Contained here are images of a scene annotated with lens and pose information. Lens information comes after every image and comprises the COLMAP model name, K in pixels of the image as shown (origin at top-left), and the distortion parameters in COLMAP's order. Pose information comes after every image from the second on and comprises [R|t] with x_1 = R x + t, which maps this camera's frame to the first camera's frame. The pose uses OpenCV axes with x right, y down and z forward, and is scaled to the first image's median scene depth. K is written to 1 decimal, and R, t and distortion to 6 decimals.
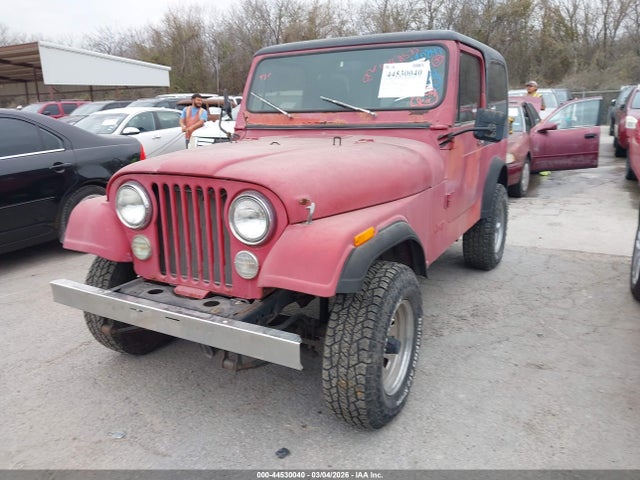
lens RADIAL K [[497.0, 0, 320.0], [0, 497.0, 240.0], [0, 0, 1]] dist [0.010995, -0.003320]
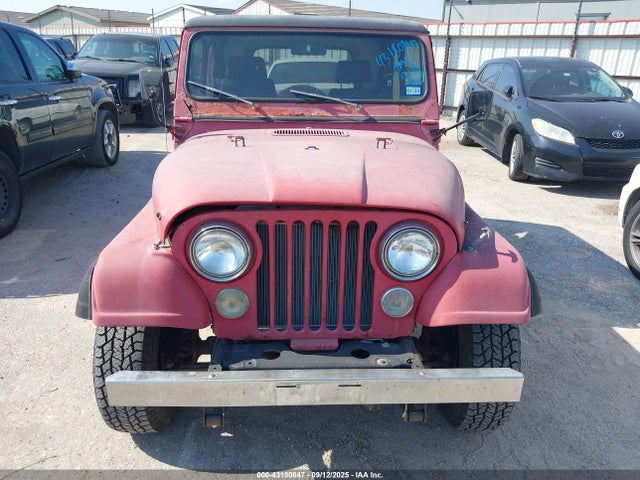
lens RADIAL K [[497.0, 0, 320.0], [0, 497.0, 240.0], [0, 0, 1]] dist [0.010995, -0.003320]
pose [[0.842399, -0.151158, 0.517219, -0.589421], [0.101887, 0.987216, 0.122571, -0.153020], [-0.529135, -0.050555, 0.847030, 0.269766]]
